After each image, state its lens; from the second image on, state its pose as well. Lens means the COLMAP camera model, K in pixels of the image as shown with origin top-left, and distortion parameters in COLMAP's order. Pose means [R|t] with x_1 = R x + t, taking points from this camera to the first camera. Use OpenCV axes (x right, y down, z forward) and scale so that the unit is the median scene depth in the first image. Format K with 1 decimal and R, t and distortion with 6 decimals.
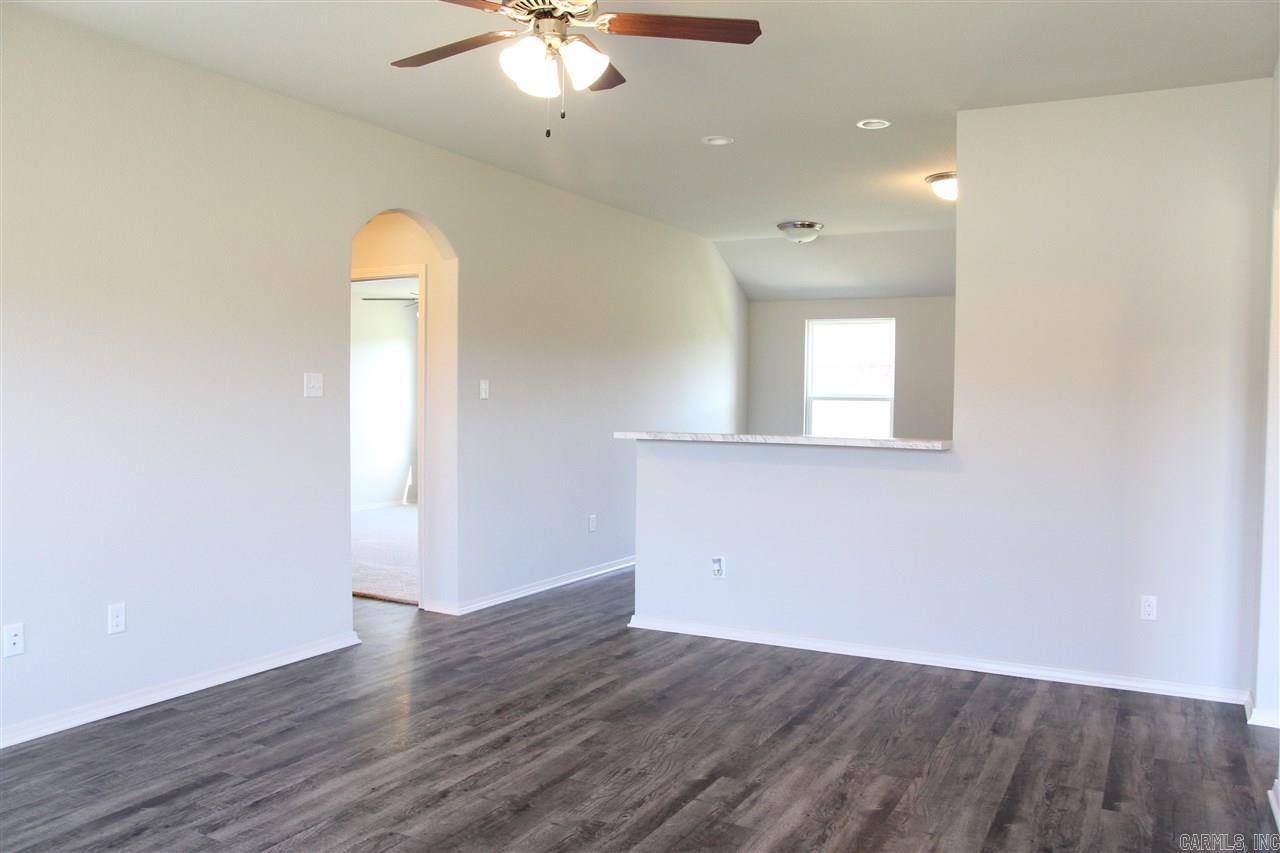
lens RADIAL K [[1005.3, 0, 636.6], [0, 1005.3, 423.2], [0, 0, 1]] dist [-0.105062, 0.066070]
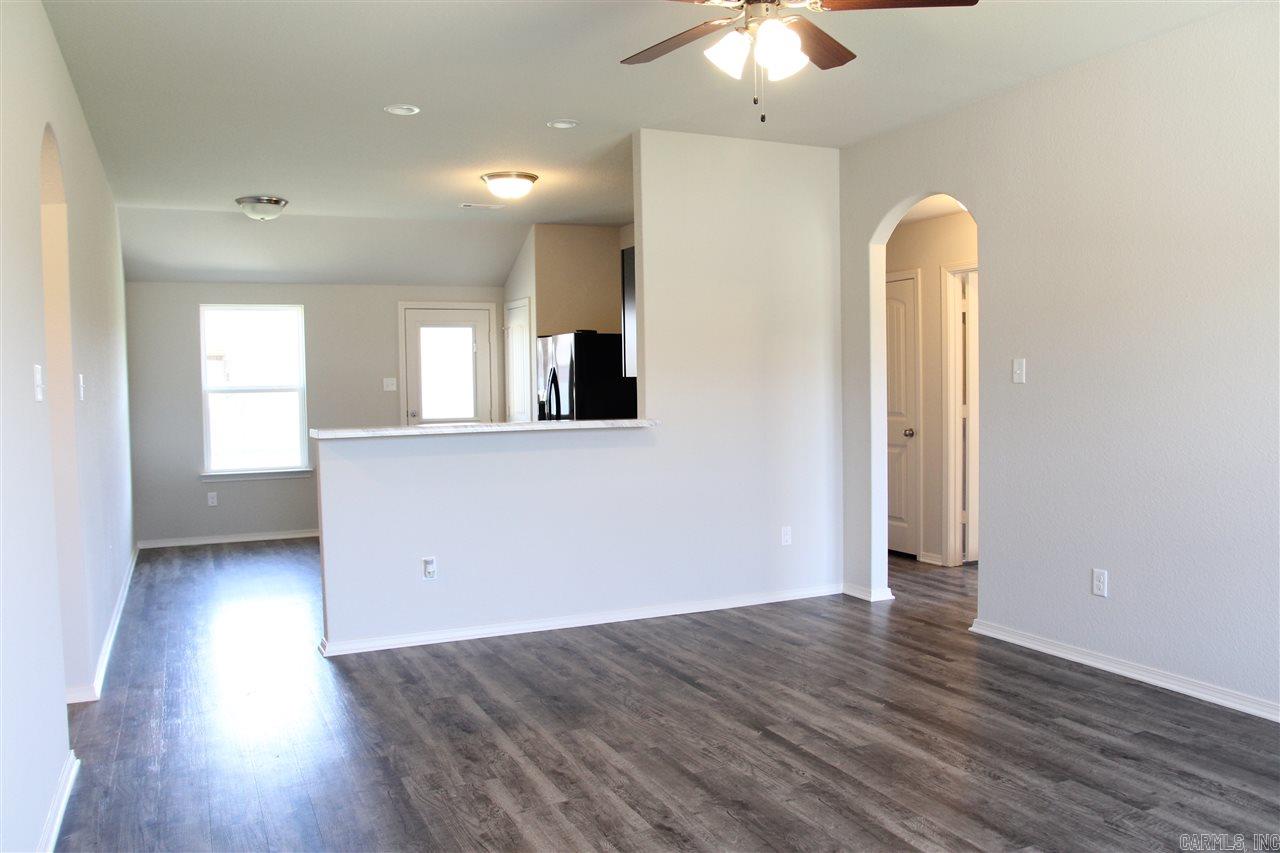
lens RADIAL K [[1005.3, 0, 643.5], [0, 1005.3, 423.4], [0, 0, 1]] dist [-0.105062, 0.066070]
pose [[0.594354, -0.053048, 0.802452, -0.768707], [0.045886, 0.998433, 0.032018, -0.017600], [-0.802893, 0.017791, 0.595857, 0.401387]]
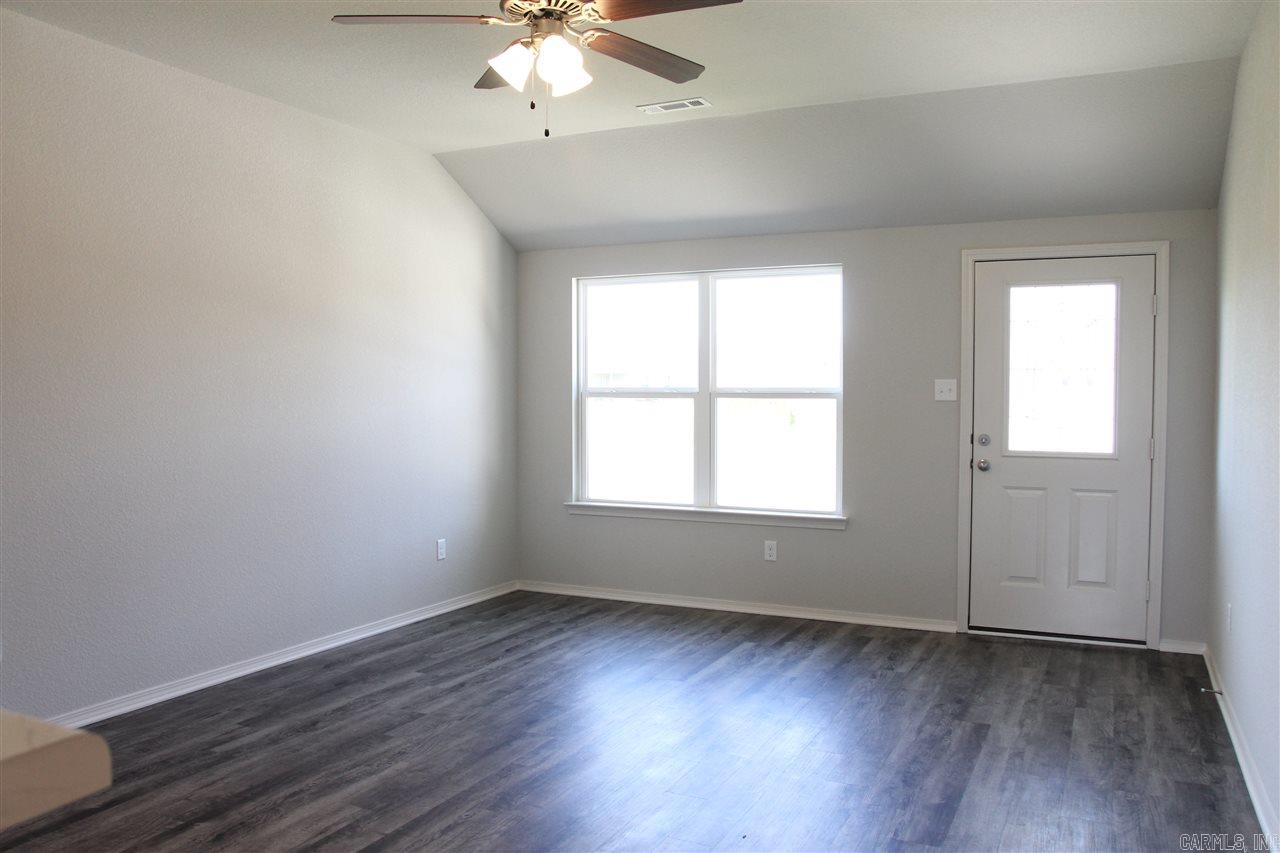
lens RADIAL K [[1005.3, 0, 651.2], [0, 1005.3, 429.8], [0, 0, 1]] dist [-0.105062, 0.066070]
pose [[-0.998070, -0.012803, -0.060762, -0.106254], [-0.016775, 0.997723, 0.065328, -0.047565], [0.059787, 0.066222, -0.996012, 1.600118]]
